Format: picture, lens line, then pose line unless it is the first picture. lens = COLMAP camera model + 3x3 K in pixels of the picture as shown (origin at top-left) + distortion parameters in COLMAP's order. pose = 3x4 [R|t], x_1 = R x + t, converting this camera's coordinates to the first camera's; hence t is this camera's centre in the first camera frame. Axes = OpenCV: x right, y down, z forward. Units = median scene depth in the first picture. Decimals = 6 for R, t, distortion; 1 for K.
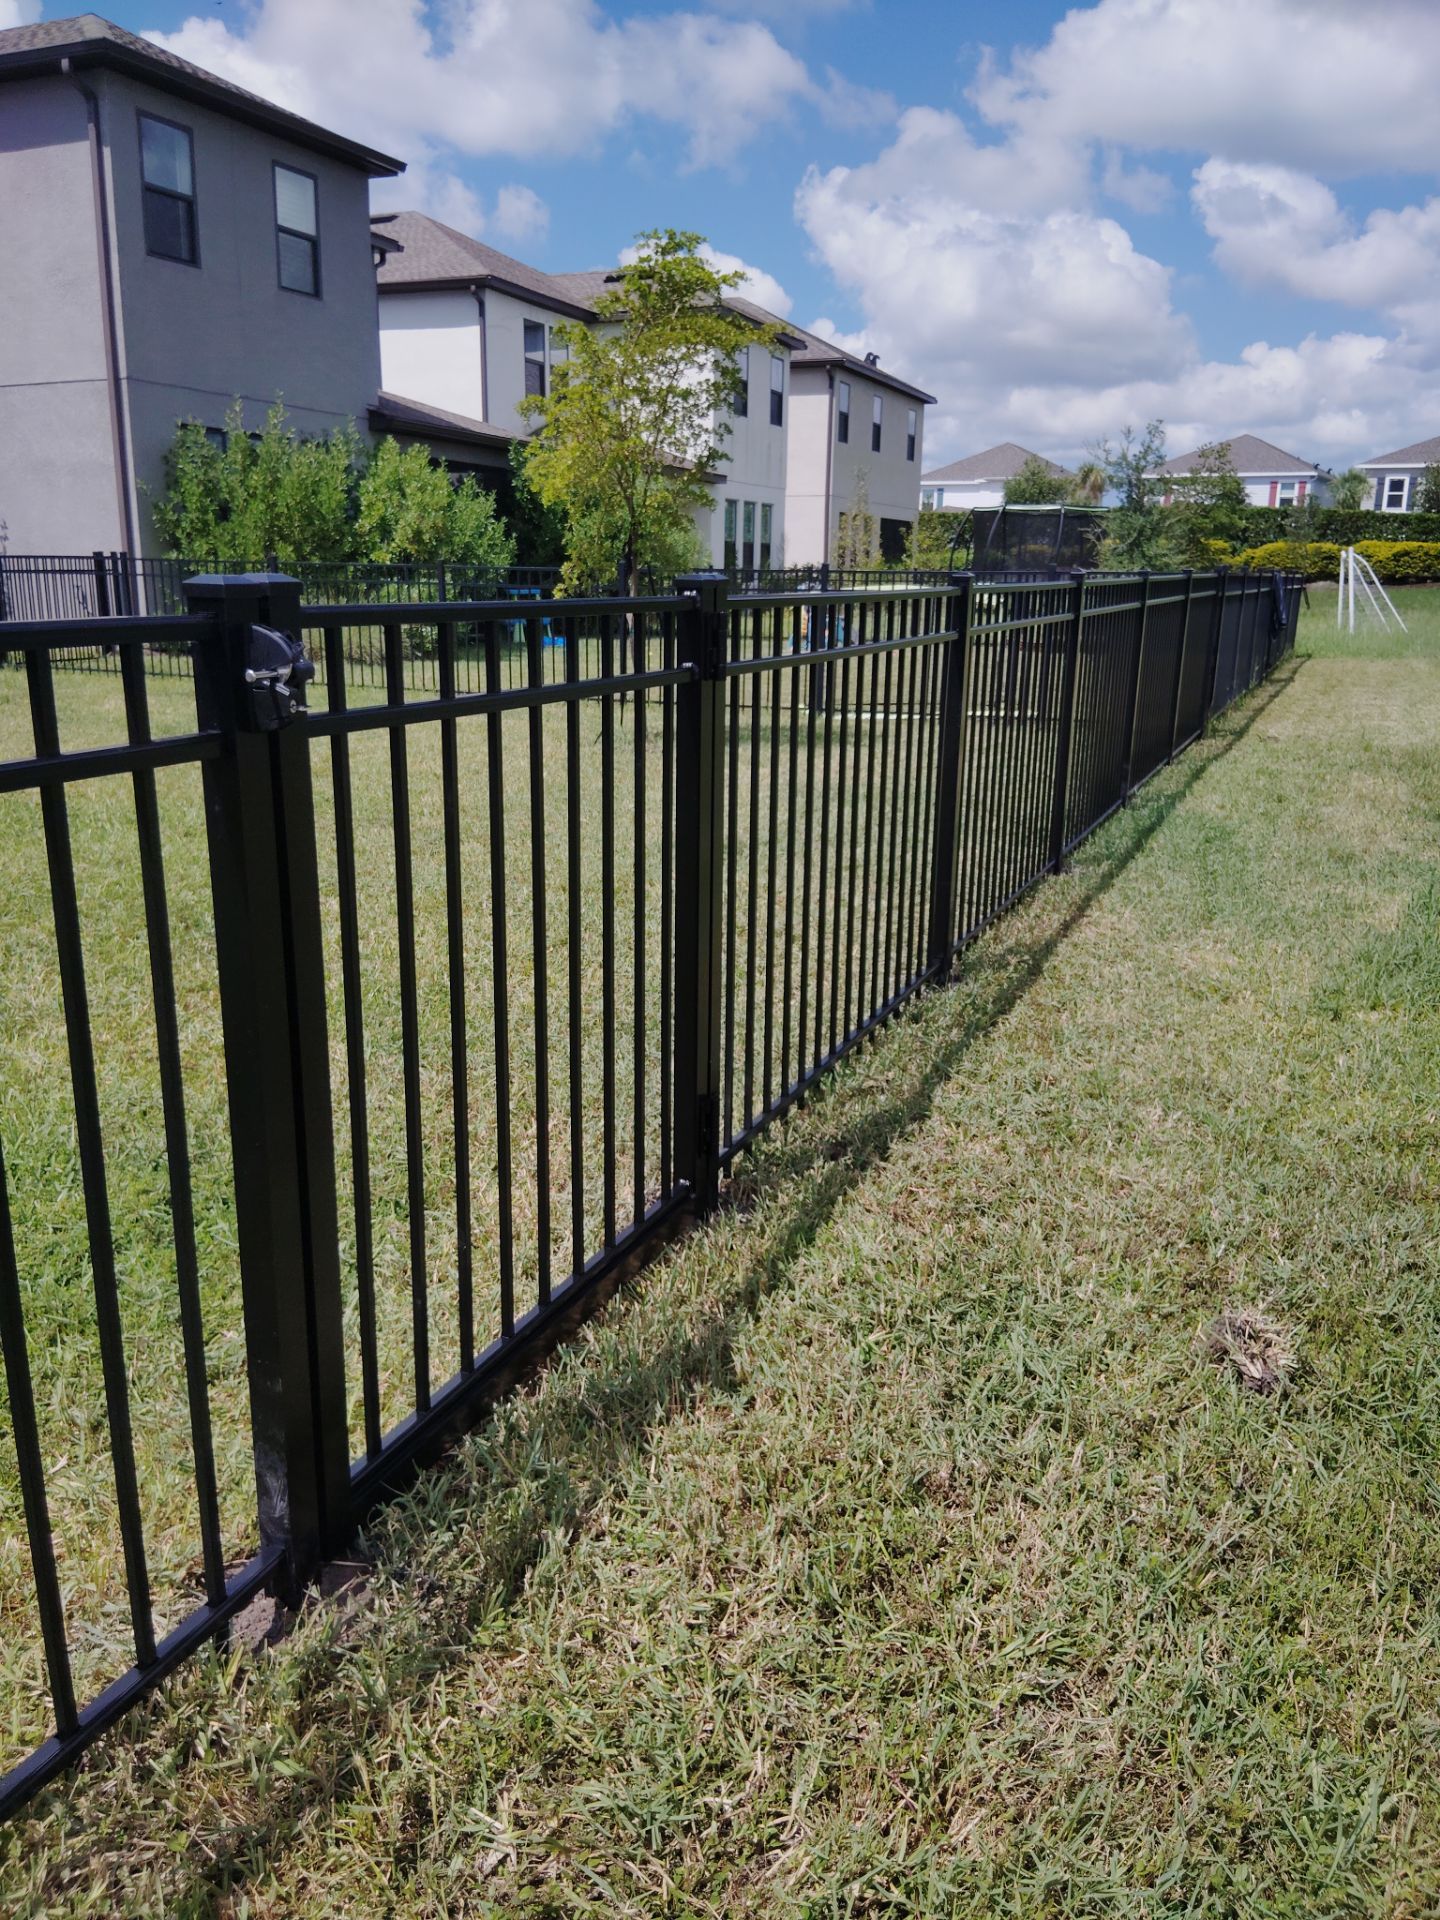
lens RADIAL K [[1487.9, 0, 718.2], [0, 1487.9, 962.5], [0, 0, 1]] dist [0.103604, -0.196767]
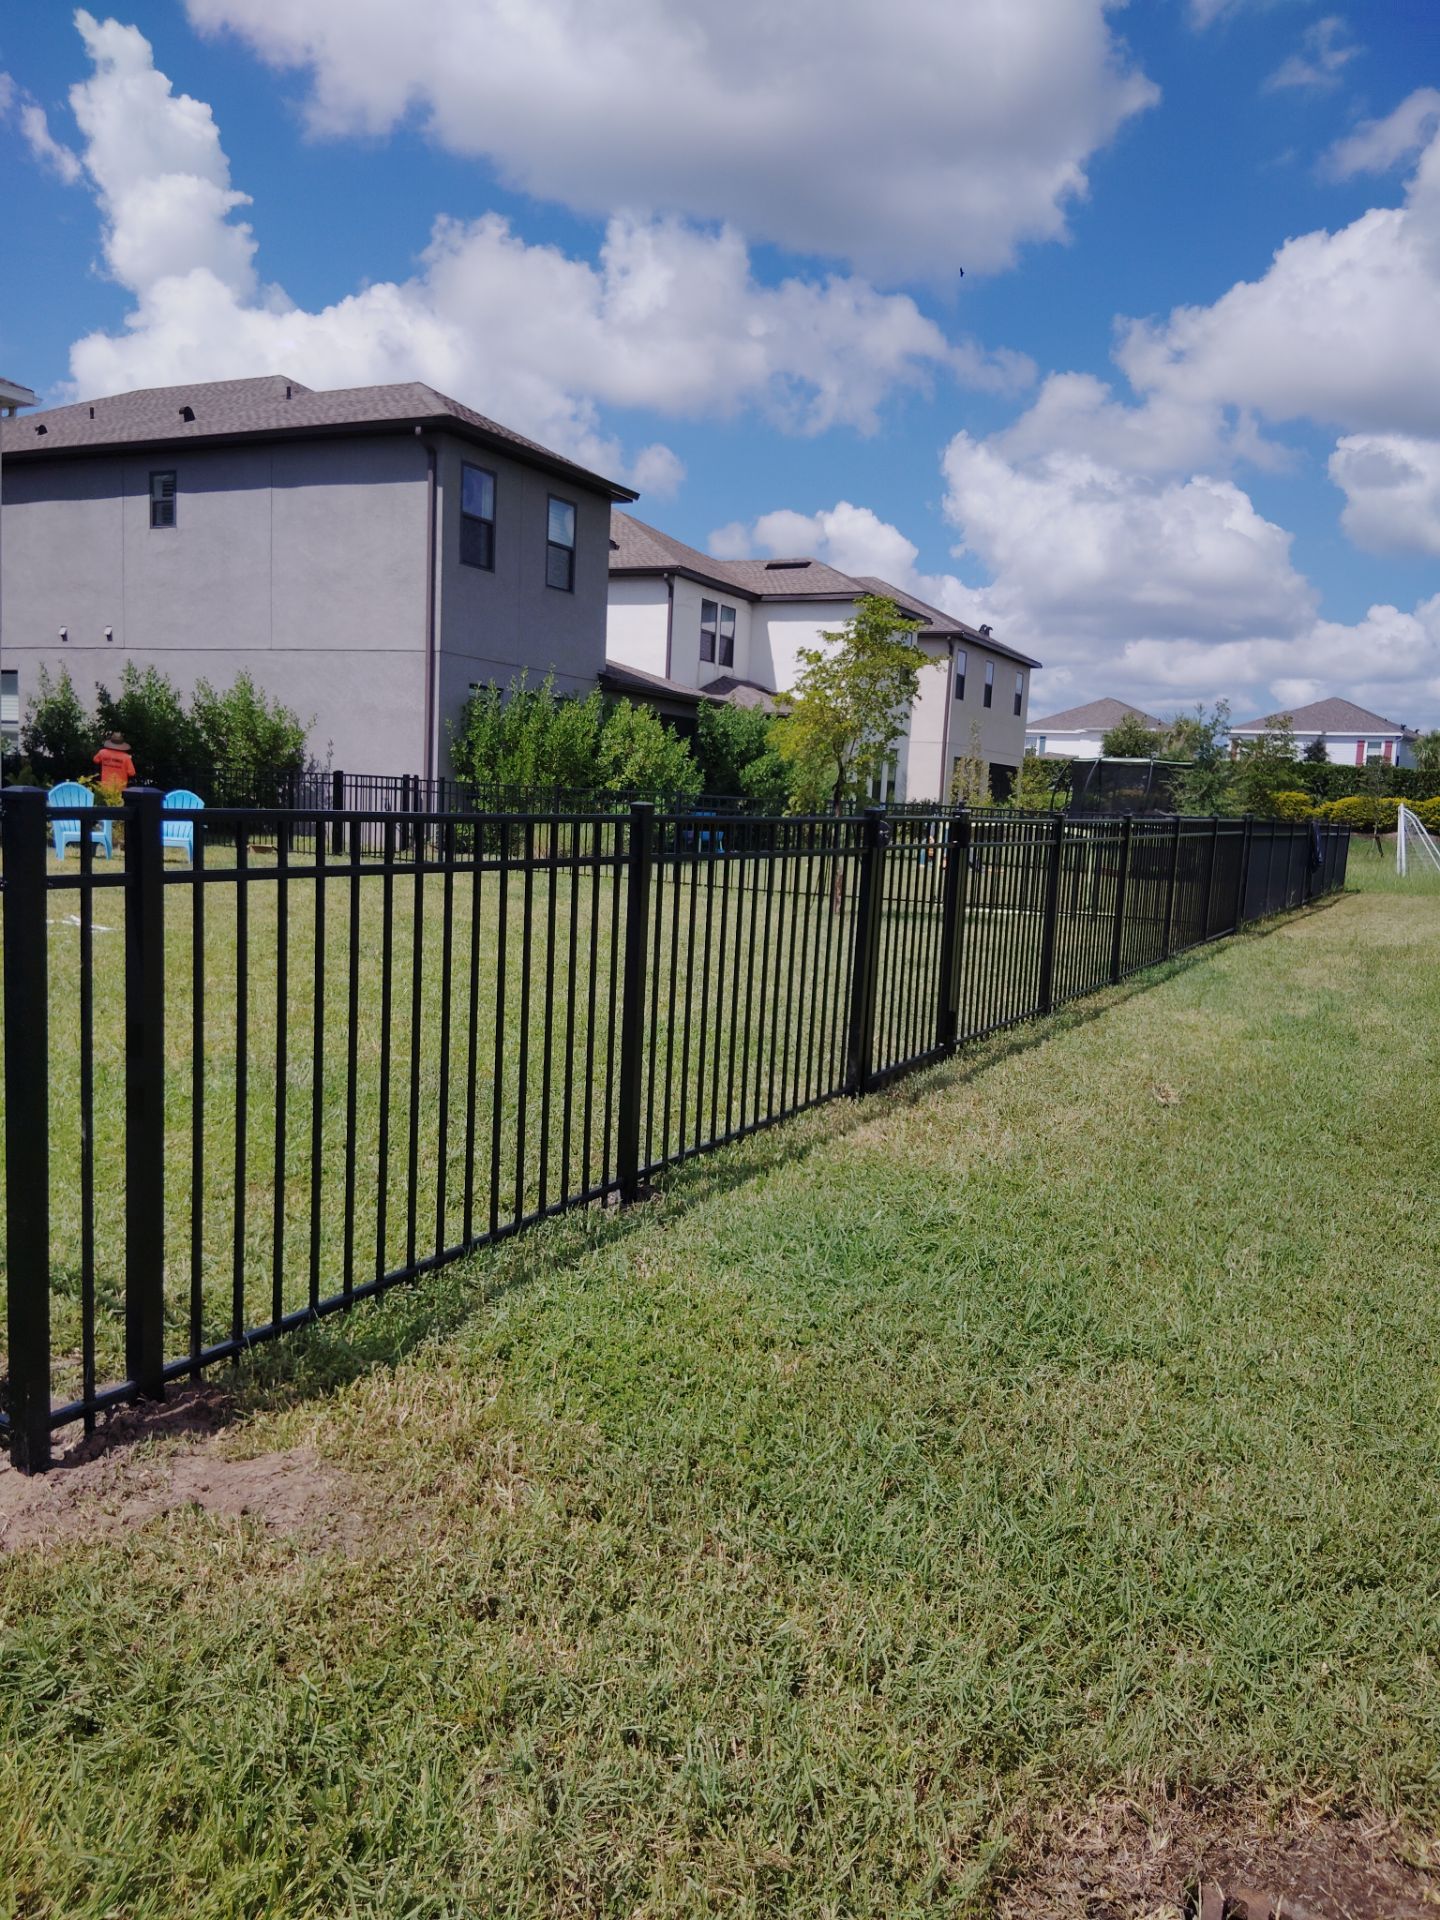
lens RADIAL K [[1487.9, 0, 718.2], [0, 1487.9, 962.5], [0, 0, 1]] dist [0.103604, -0.196767]
pose [[0.996967, 0.043324, -0.064655, -0.029763], [-0.052343, 0.988037, -0.145061, 0.048873], [0.057597, 0.148005, 0.987308, -0.187011]]
